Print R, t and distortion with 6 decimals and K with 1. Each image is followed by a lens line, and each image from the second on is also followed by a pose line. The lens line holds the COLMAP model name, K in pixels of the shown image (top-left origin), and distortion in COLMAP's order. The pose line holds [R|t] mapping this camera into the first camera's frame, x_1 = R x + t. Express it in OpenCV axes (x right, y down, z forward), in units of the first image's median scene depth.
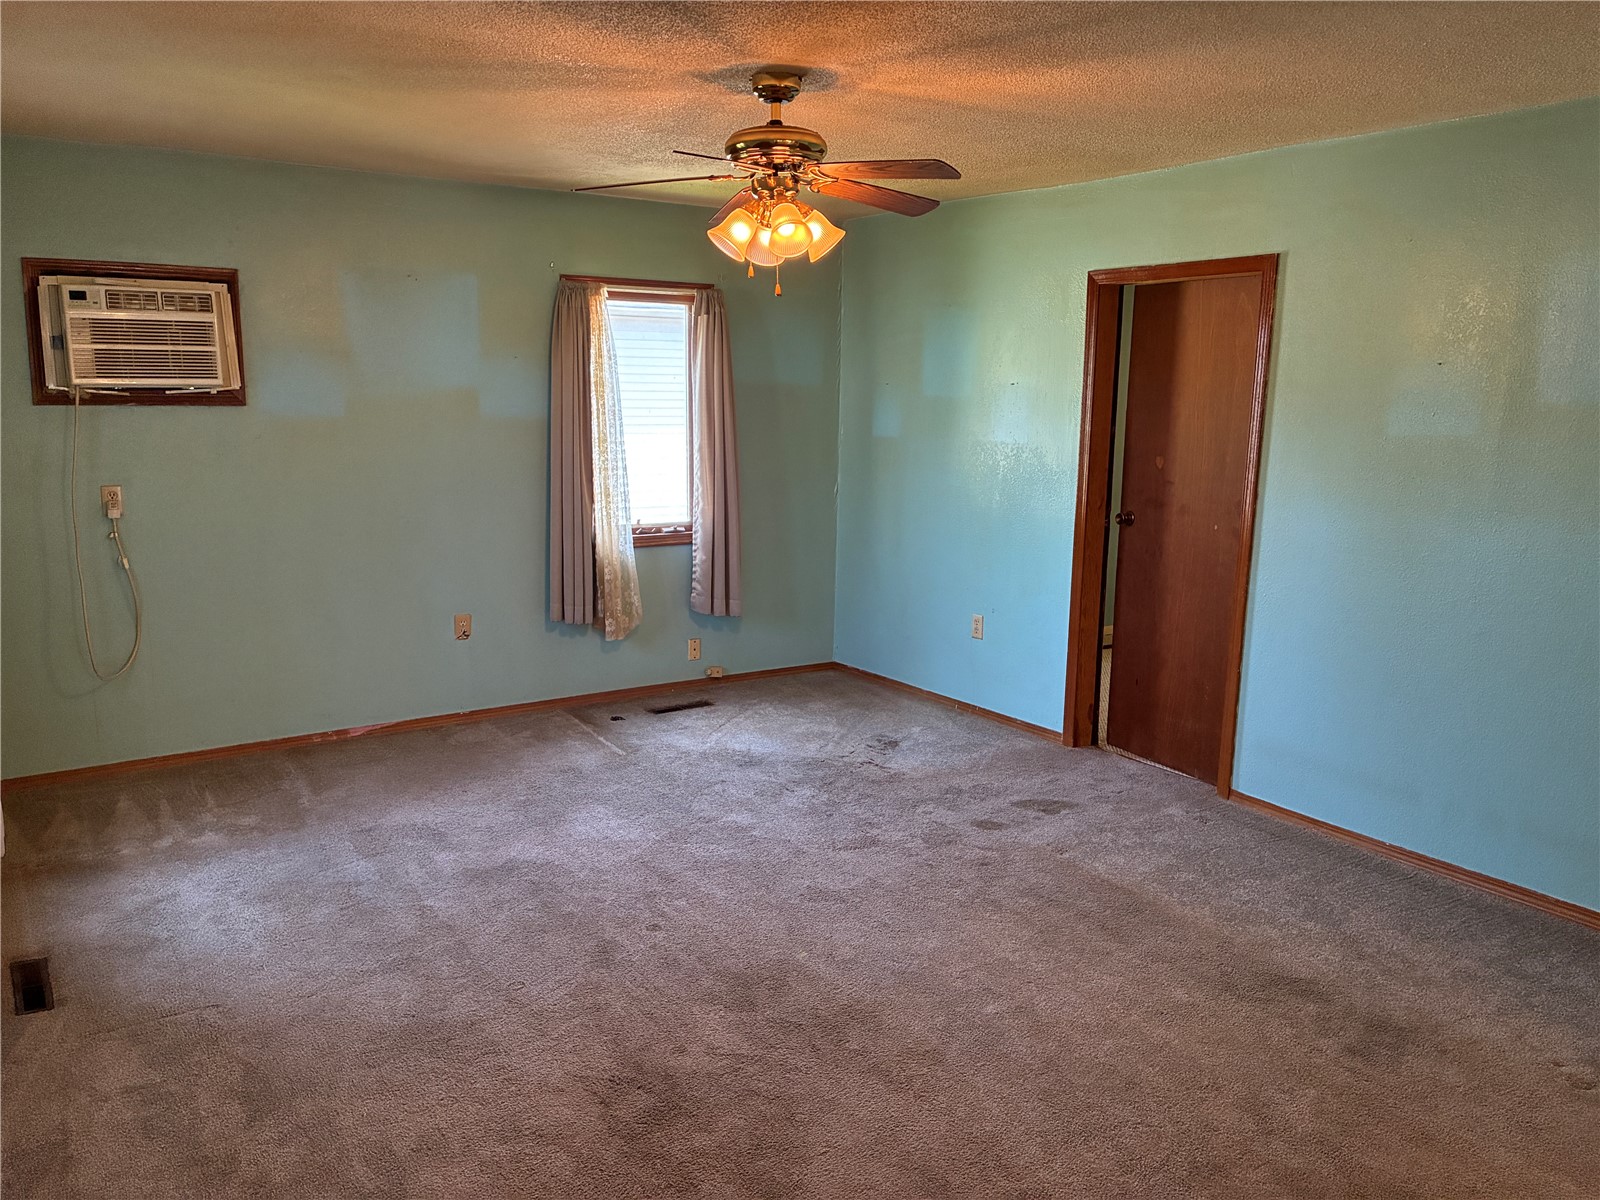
lens RADIAL K [[1218.9, 0, 809.5], [0, 1218.9, 599.1], [0, 0, 1]] dist [0.032190, -0.046468]
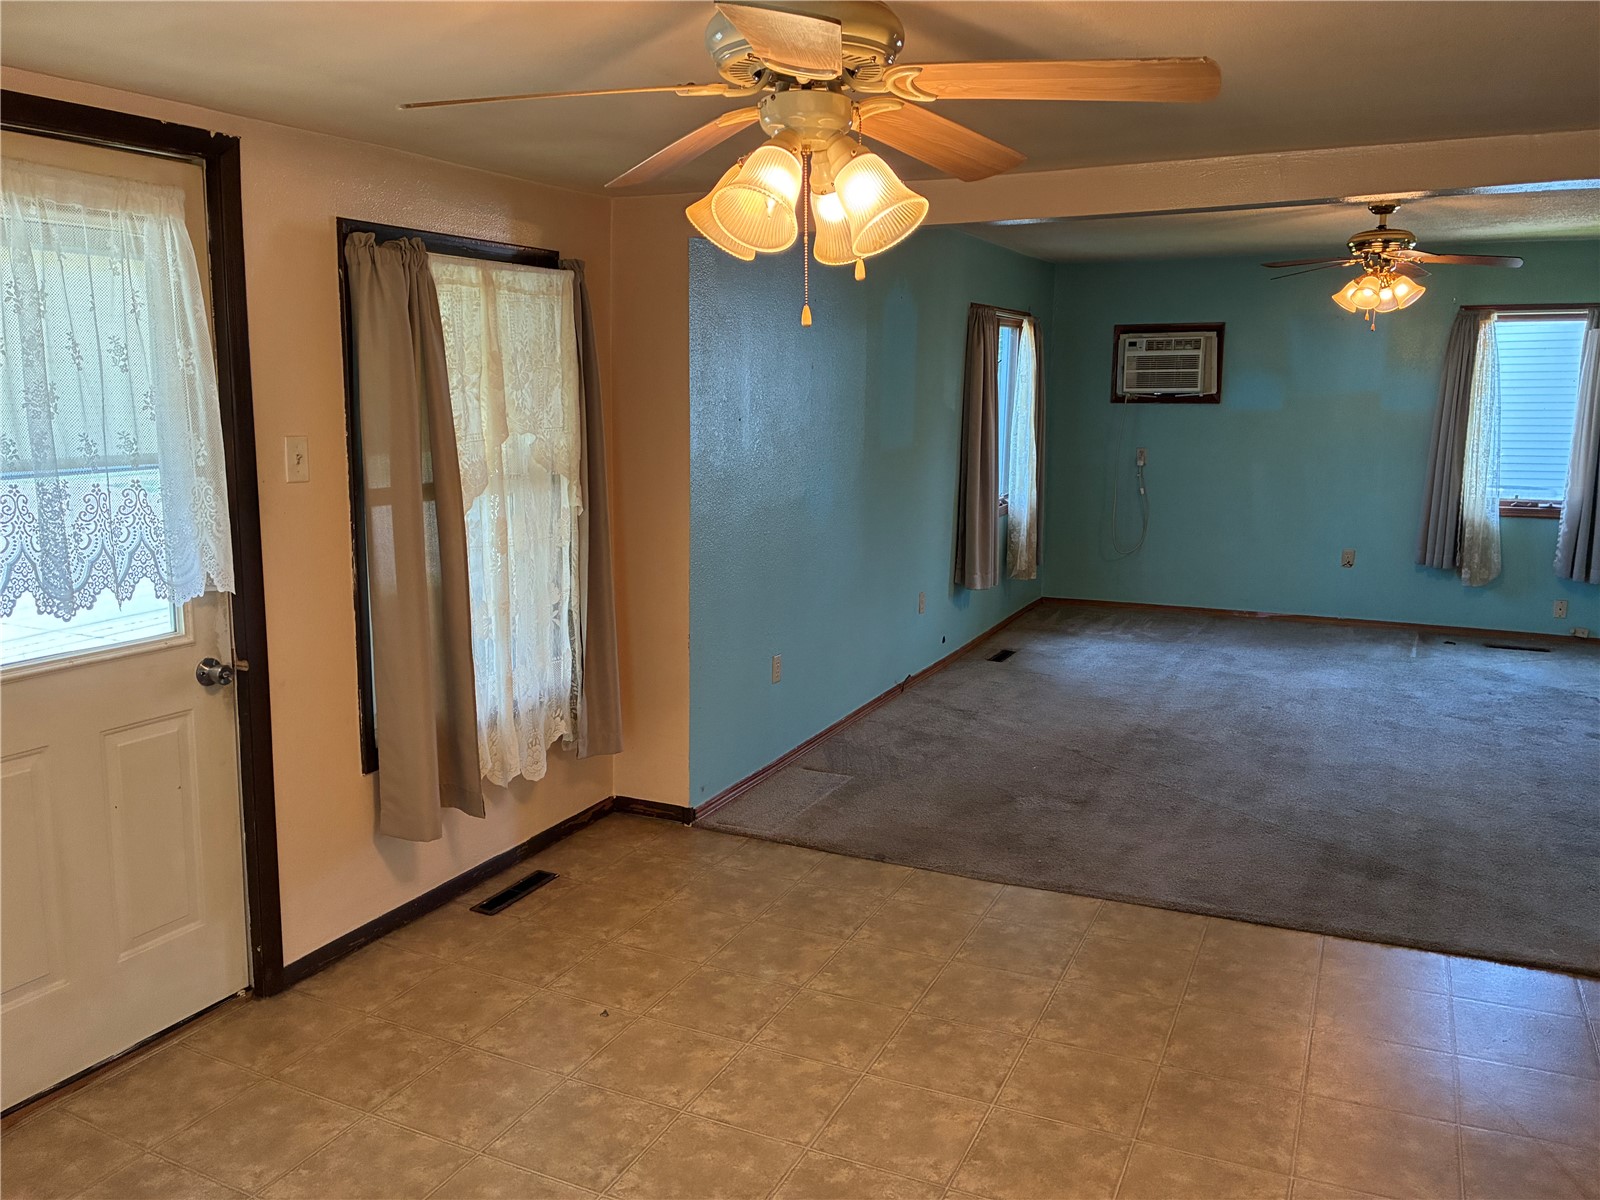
lens RADIAL K [[1218.9, 0, 798.8], [0, 1218.9, 603.7], [0, 0, 1]] dist [0.032190, -0.046468]
pose [[0.493399, 0.138296, -0.858738, 0.770498], [-0.143339, 0.986709, 0.076548, 0.070010], [0.857911, 0.085322, 0.506664, -0.333391]]
